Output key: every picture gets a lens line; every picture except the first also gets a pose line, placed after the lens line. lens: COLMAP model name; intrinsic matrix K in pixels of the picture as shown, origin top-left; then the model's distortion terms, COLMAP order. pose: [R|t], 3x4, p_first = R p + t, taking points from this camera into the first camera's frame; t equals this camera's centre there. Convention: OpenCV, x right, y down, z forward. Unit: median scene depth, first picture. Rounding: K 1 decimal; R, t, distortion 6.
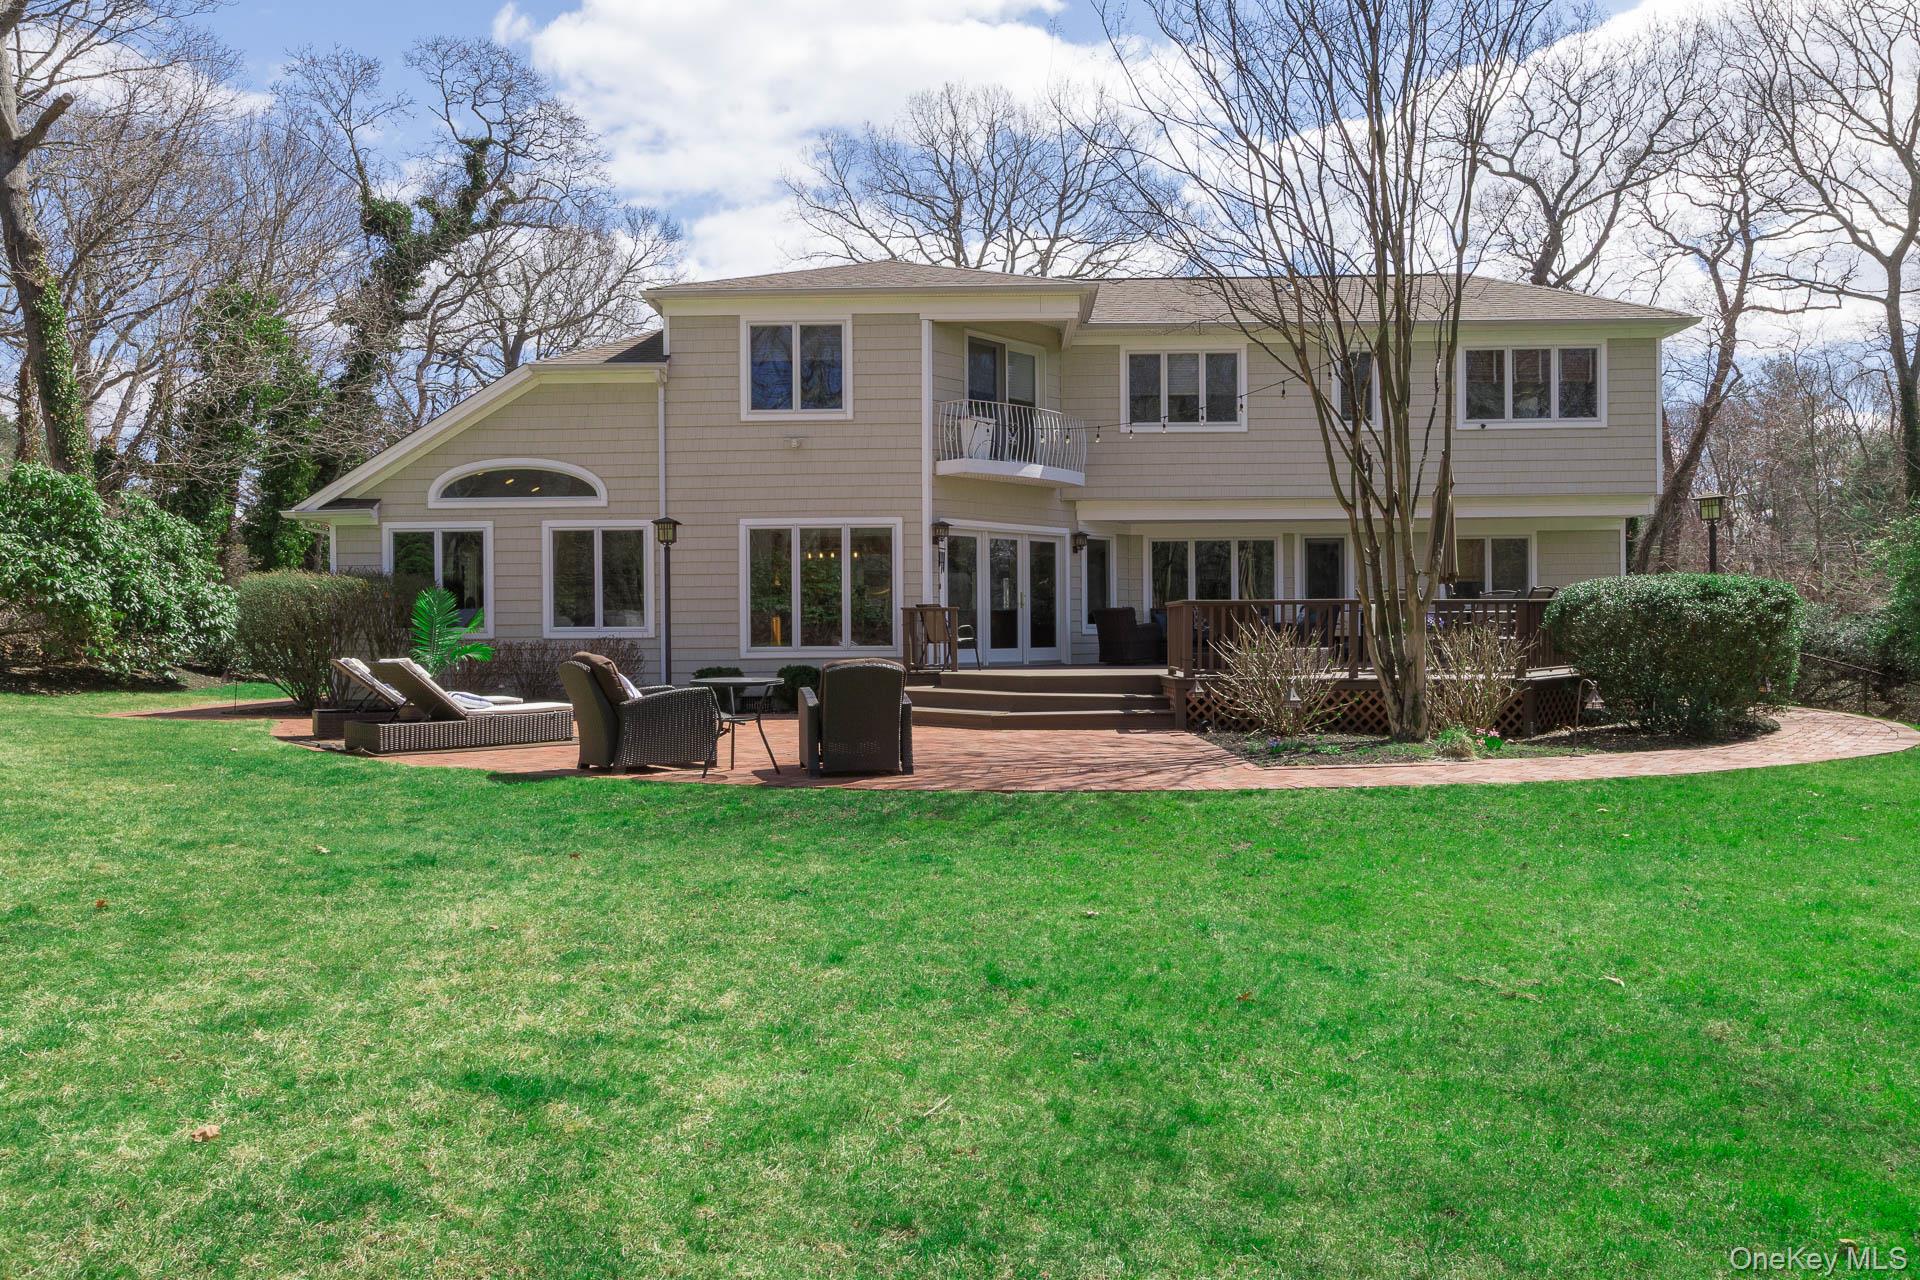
lens RADIAL K [[1323.7, 0, 960.0], [0, 1323.7, 640.0], [0, 0, 1]] dist [0.003104, 0.000126]
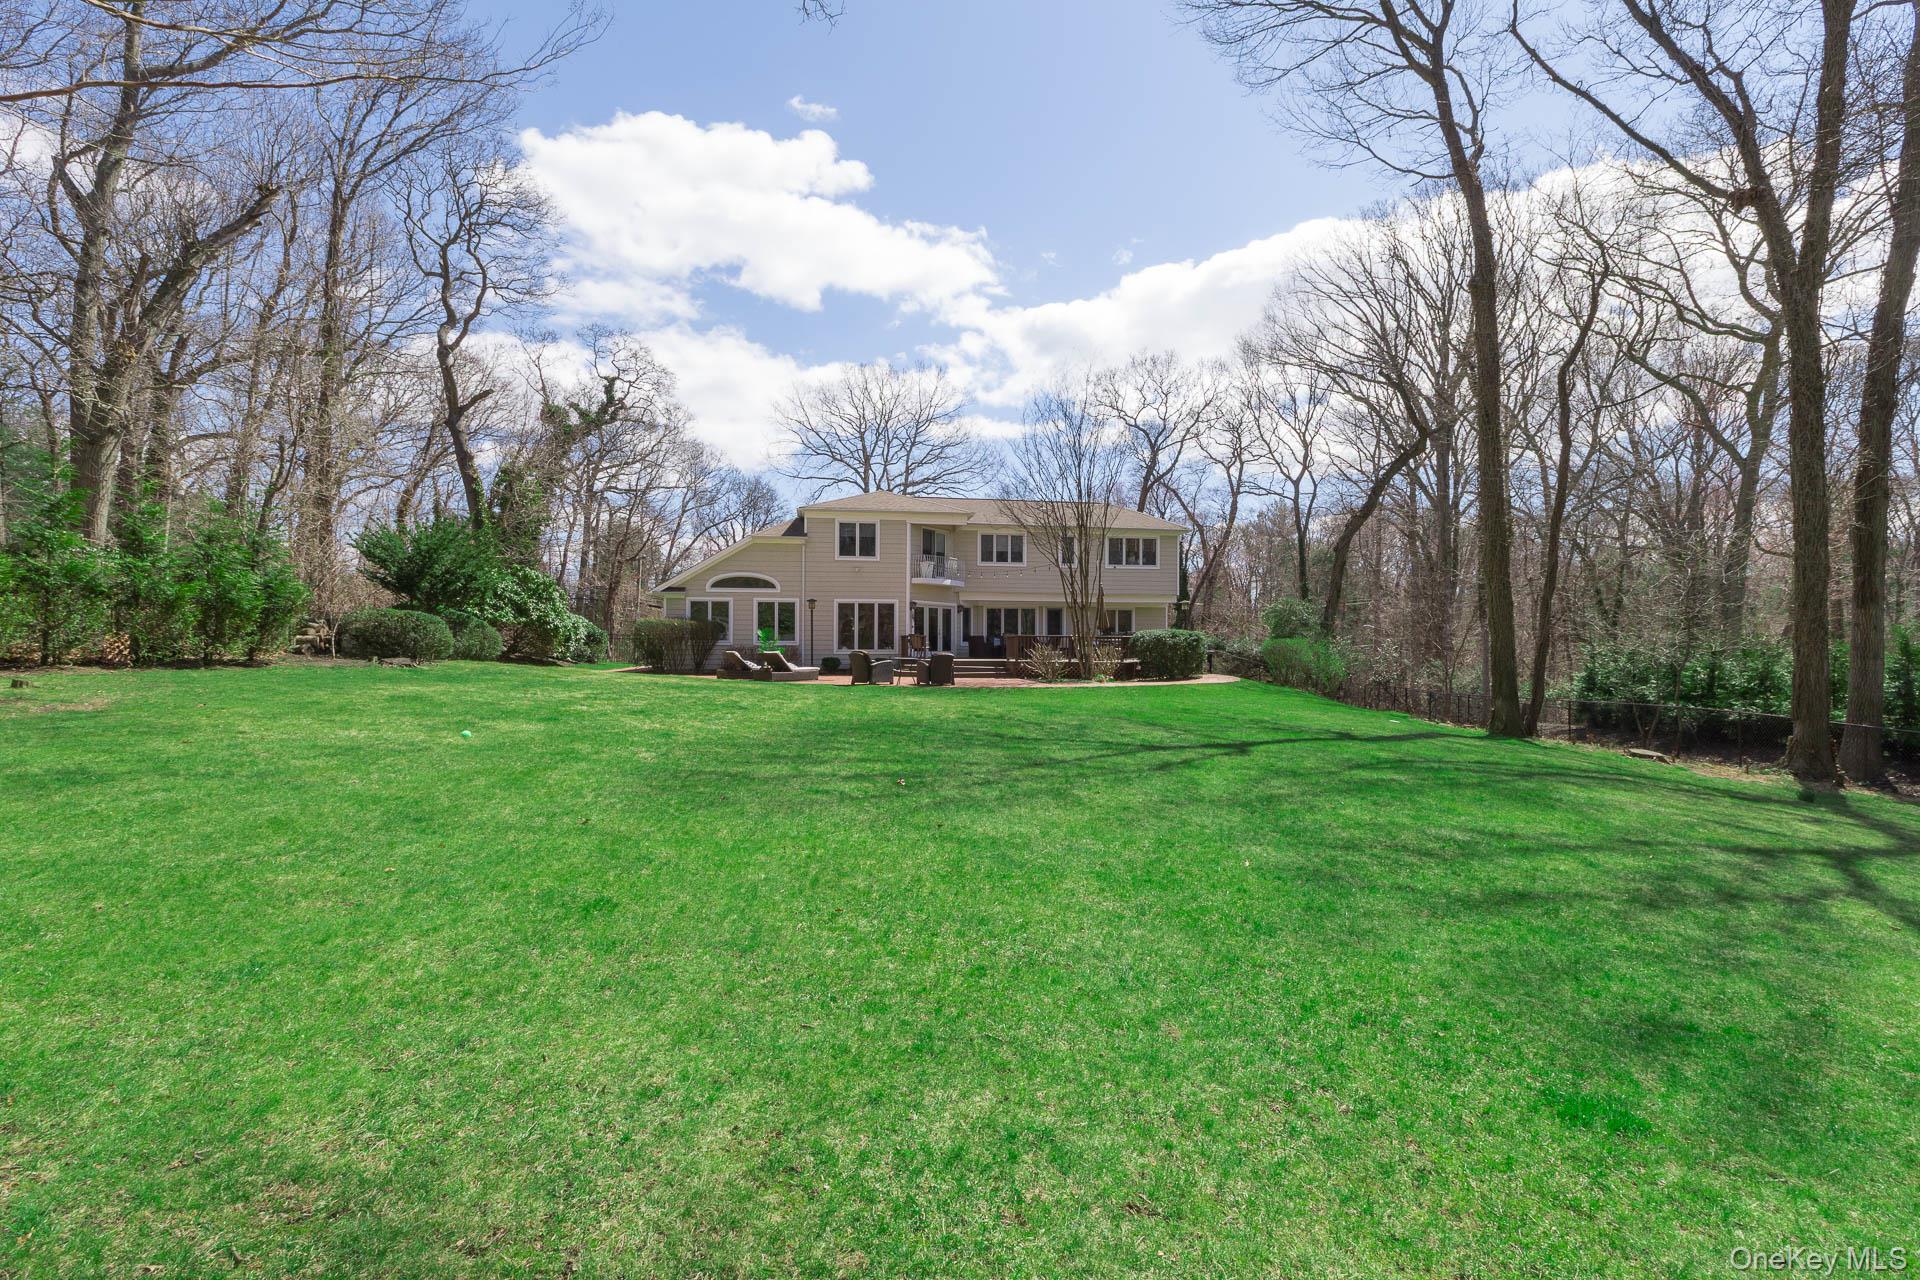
lens RADIAL K [[887.9, 0, 960.0], [0, 887.9, 640.0], [0, 0, 1]] dist [0.011030, 0.000181]
pose [[0.982343, 0.011856, 0.186713, -0.244218], [-0.009840, 0.999883, -0.011720, 0.004509], [-0.186830, 0.009676, 0.982345, -0.702801]]
